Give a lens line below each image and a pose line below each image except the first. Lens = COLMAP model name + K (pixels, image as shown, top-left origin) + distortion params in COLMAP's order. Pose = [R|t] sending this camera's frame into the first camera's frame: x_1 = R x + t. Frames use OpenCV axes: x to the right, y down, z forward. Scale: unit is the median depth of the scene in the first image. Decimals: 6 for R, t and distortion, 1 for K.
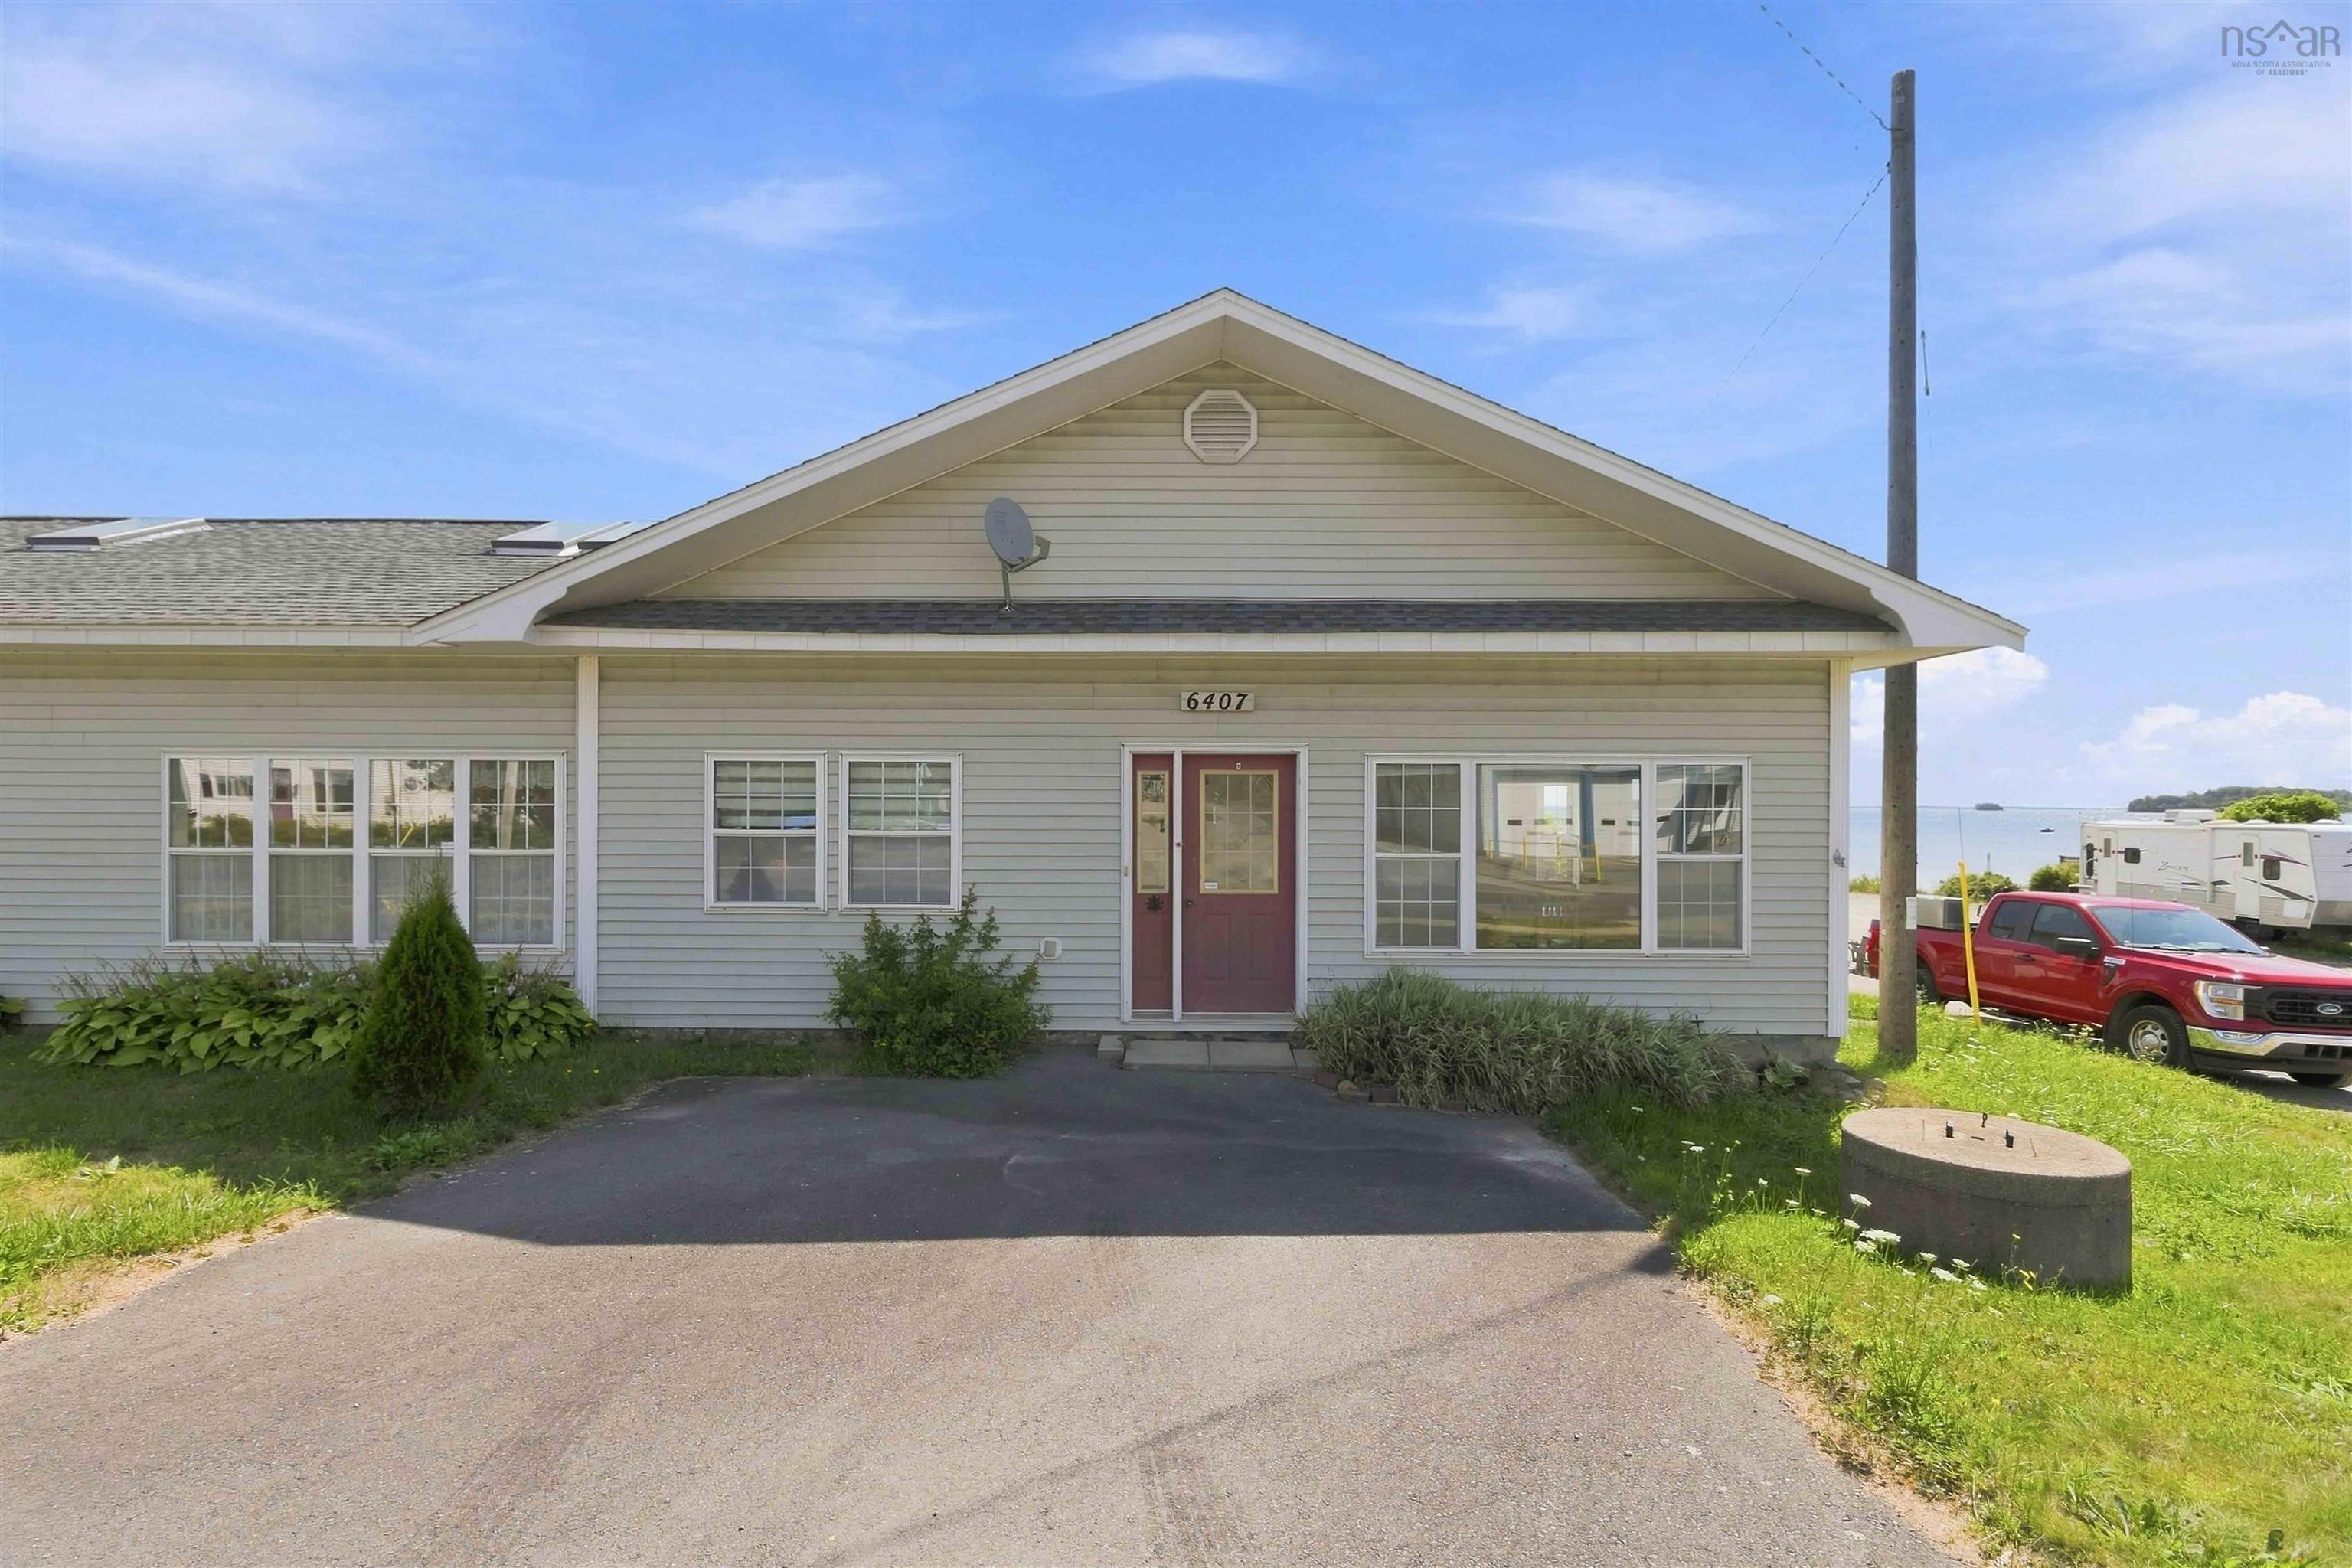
lens RADIAL K [[1151.1, 0, 1172.0], [0, 1151.1, 833.0], [0, 0, 1]] dist [0.001068, -0.000224]
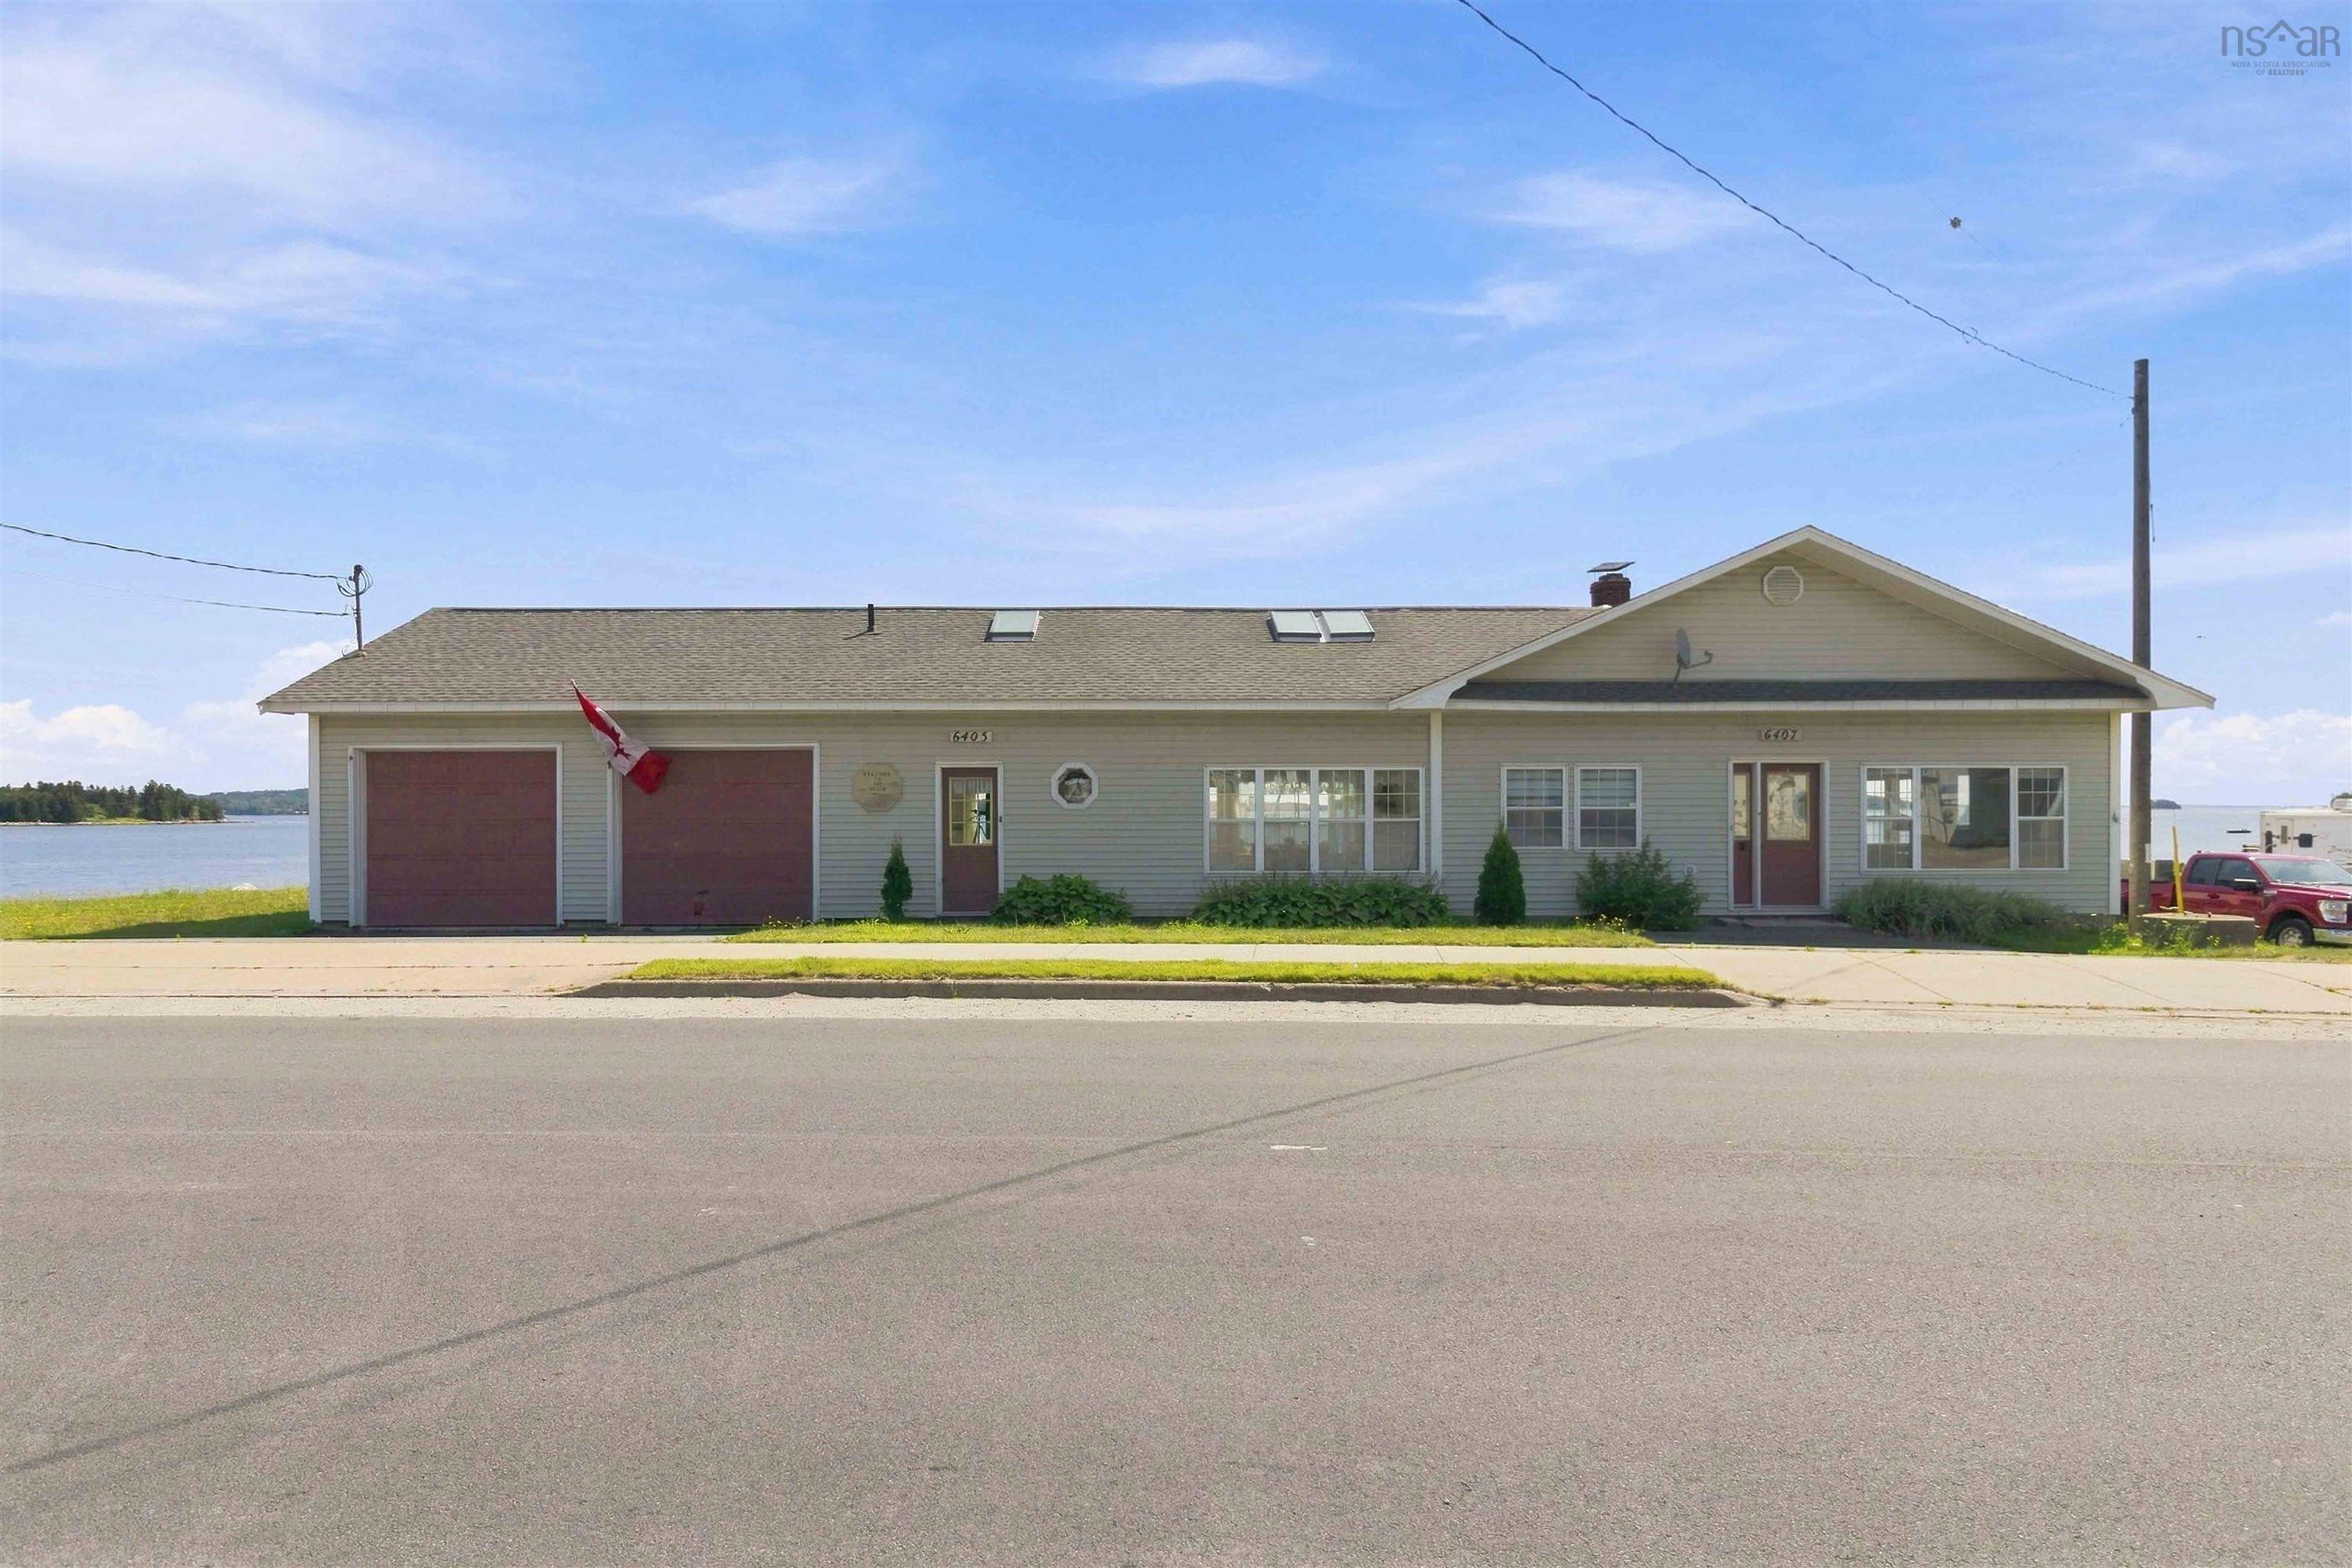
lens RADIAL K [[1426.5, 0, 1184.2], [0, 1426.5, 851.7], [0, 0, 1]] dist [-0.004841, 0.000453]
pose [[0.999855, -0.007413, 0.015351, -0.940150], [0.007305, 0.999948, 0.007076, 0.048276], [-0.015403, -0.006963, 0.999857, -1.248846]]
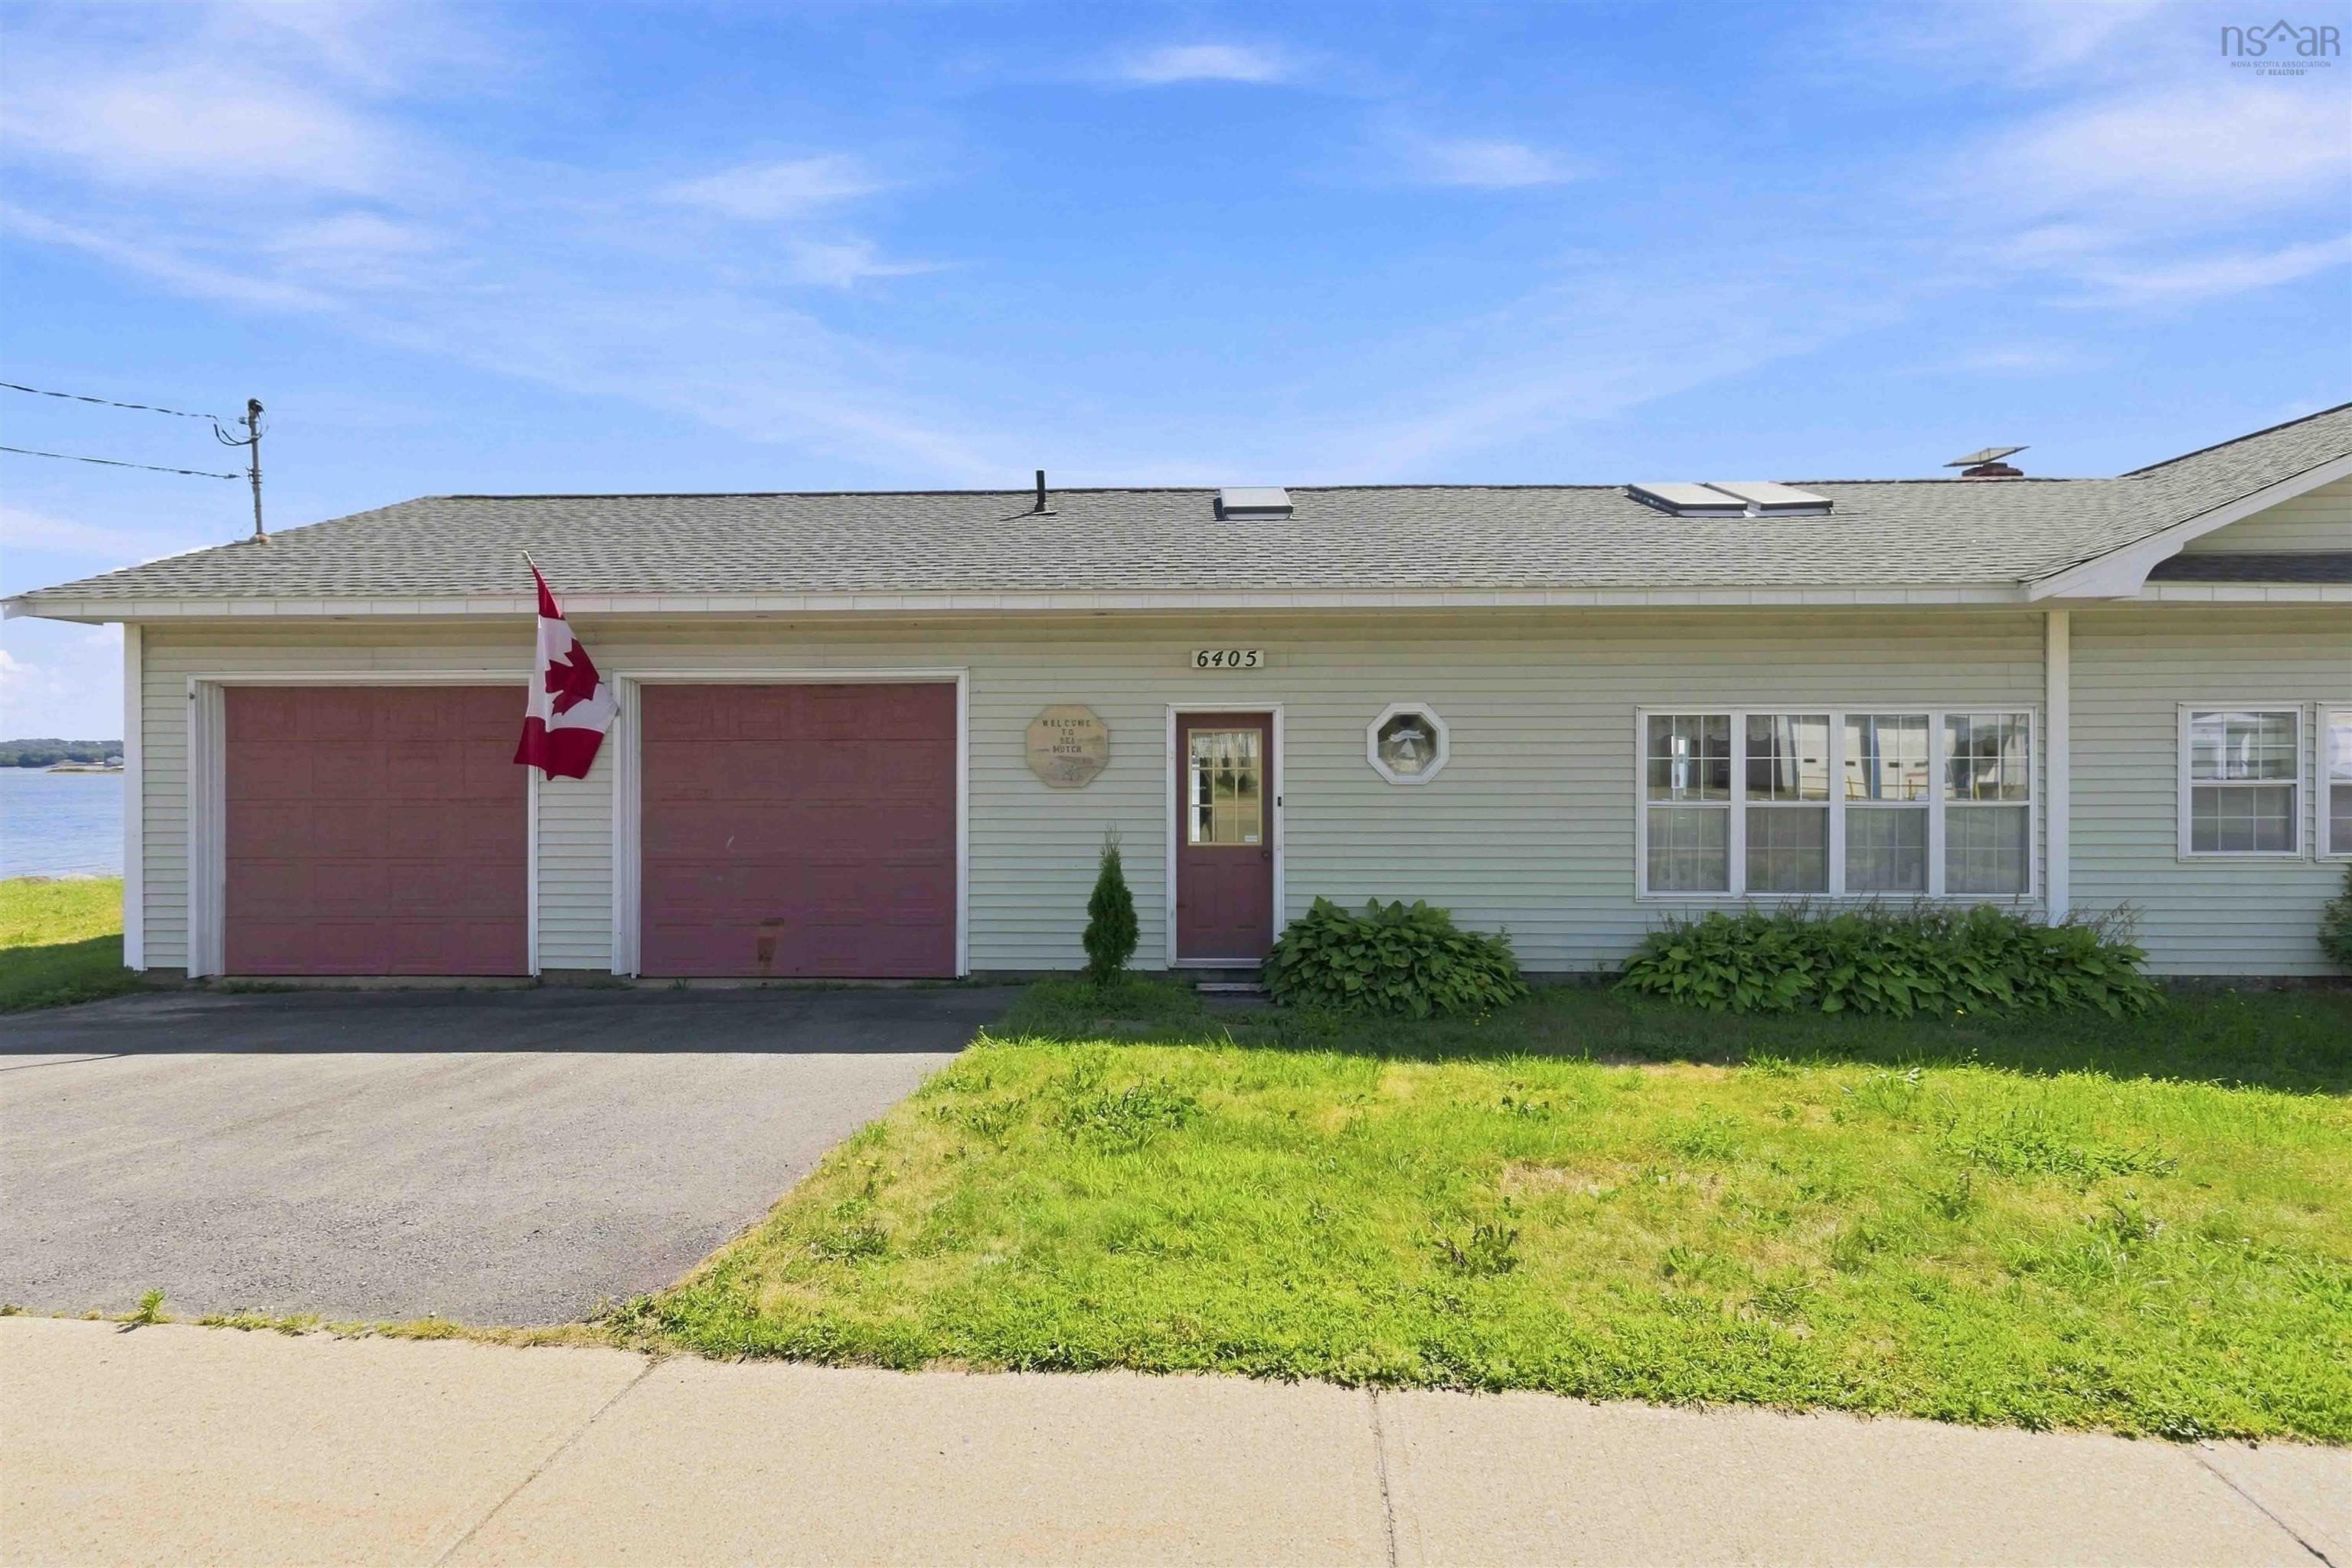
lens RADIAL K [[1091.2, 0, 1176.0], [0, 1091.2, 784.0], [0, 0, 1]] dist [0.003345, 0.000371]
pose [[0.999583, -0.005910, -0.028259, -1.259975], [0.005902, 0.999983, -0.000367, -0.004823], [0.028260, 0.000200, 0.999601, 0.007856]]
